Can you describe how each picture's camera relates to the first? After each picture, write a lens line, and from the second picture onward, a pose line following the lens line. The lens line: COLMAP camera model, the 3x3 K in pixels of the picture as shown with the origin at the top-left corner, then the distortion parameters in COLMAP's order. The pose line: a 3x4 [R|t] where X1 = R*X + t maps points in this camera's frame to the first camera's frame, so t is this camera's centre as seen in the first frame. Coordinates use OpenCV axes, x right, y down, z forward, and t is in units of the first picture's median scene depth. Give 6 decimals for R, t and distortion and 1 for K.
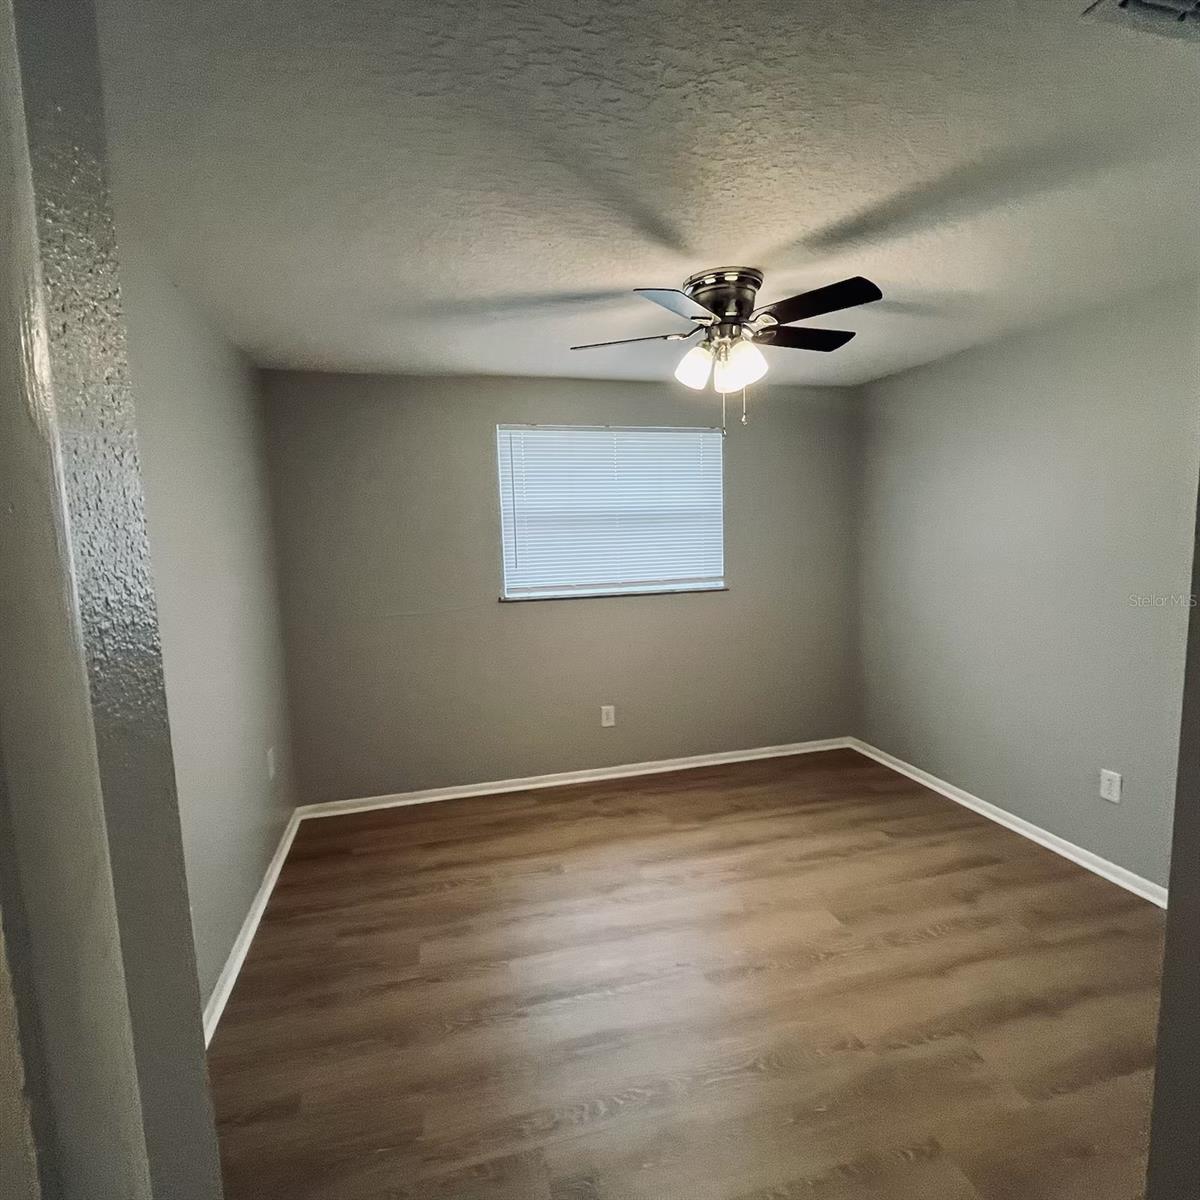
lens RADIAL K [[648.8, 0, 599.2], [0, 648.8, 598.9], [0, 0, 1]] dist [-0.002555, -0.000413]
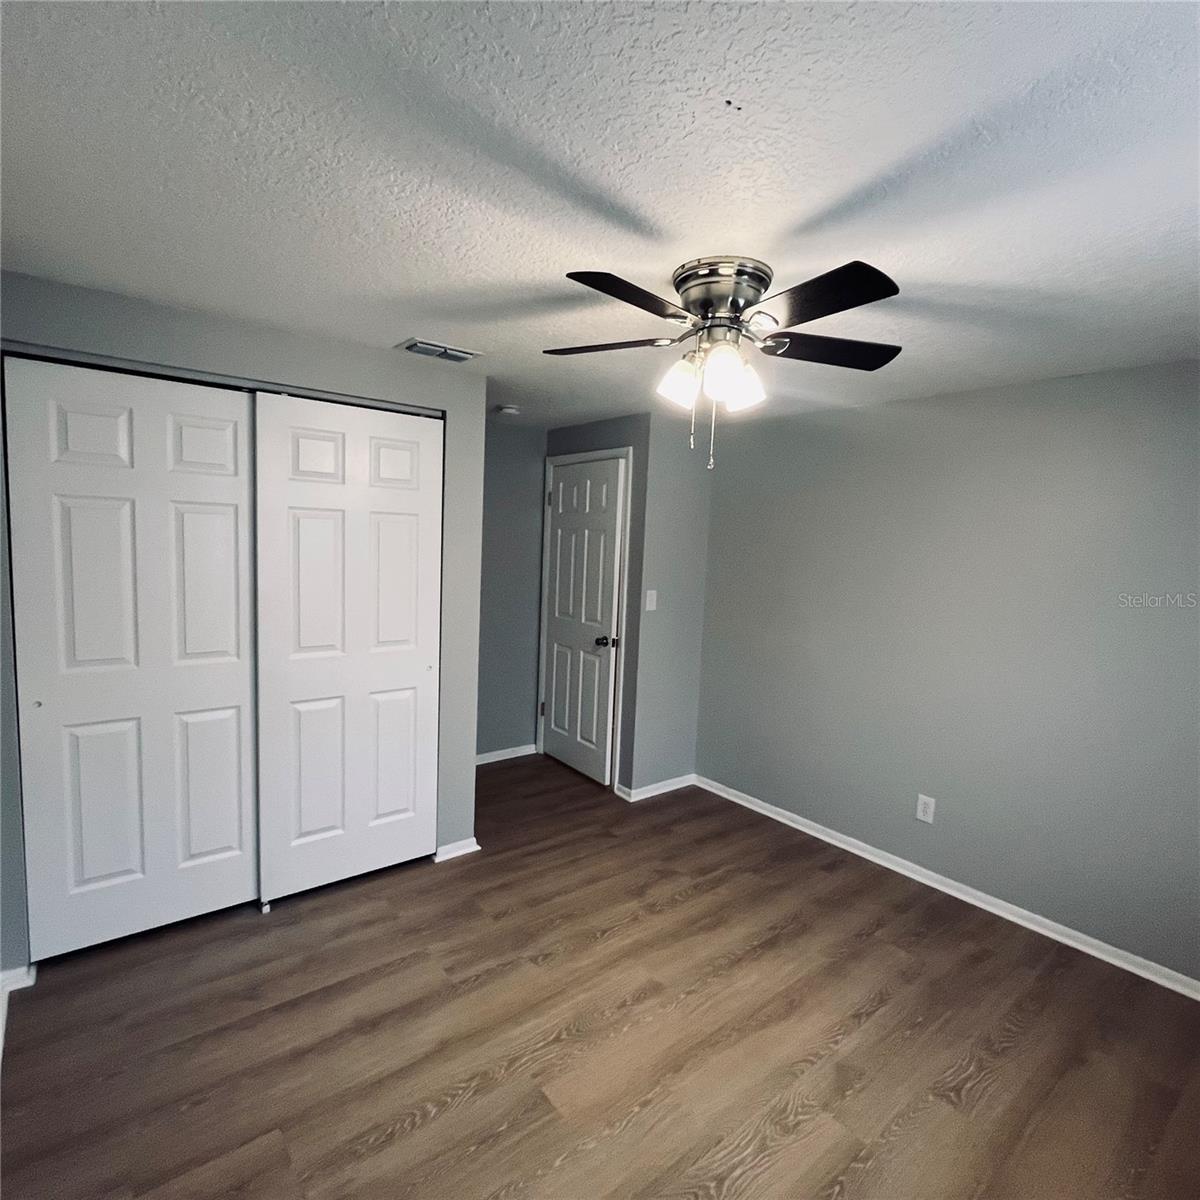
lens RADIAL K [[648.8, 0, 599.2], [0, 648.8, 598.9], [0, 0, 1]] dist [-0.002555, -0.000413]
pose [[-0.913203, 0.026874, -0.406617, 0.599851], [-0.063243, 0.976387, 0.206566, -0.226905], [0.402567, 0.214352, -0.889940, 1.558953]]
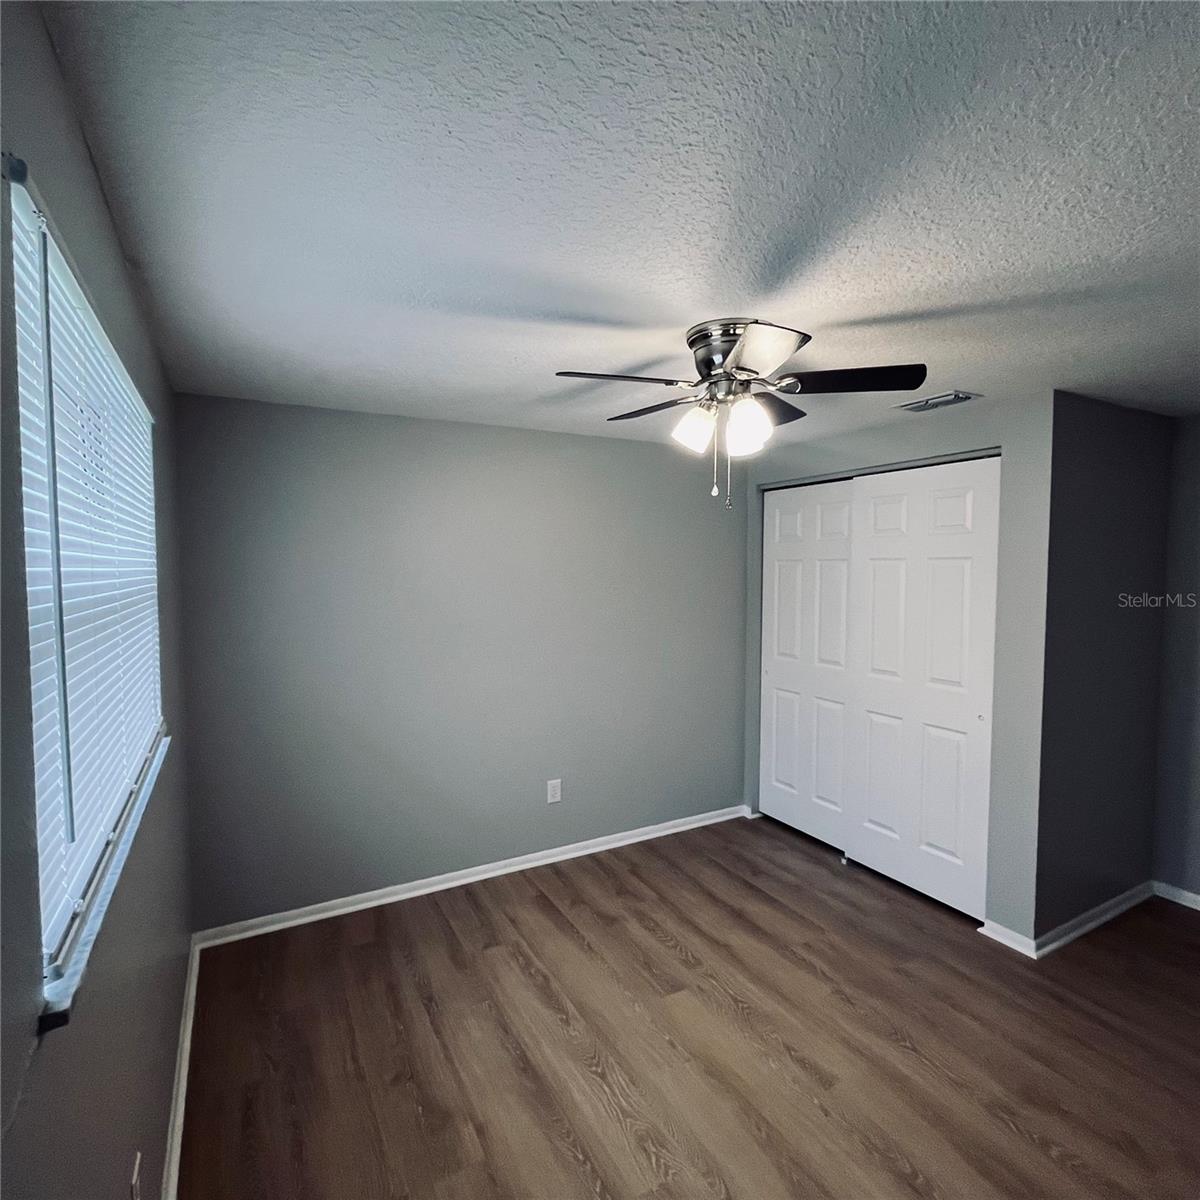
lens RADIAL K [[648.8, 0, 599.2], [0, 648.8, 598.9], [0, 0, 1]] dist [-0.002555, -0.000413]
pose [[-0.244996, -0.021380, 0.969288, -0.563484], [0.117112, 0.991784, 0.051477, -0.176763], [-0.962425, 0.126127, -0.240480, 1.276402]]
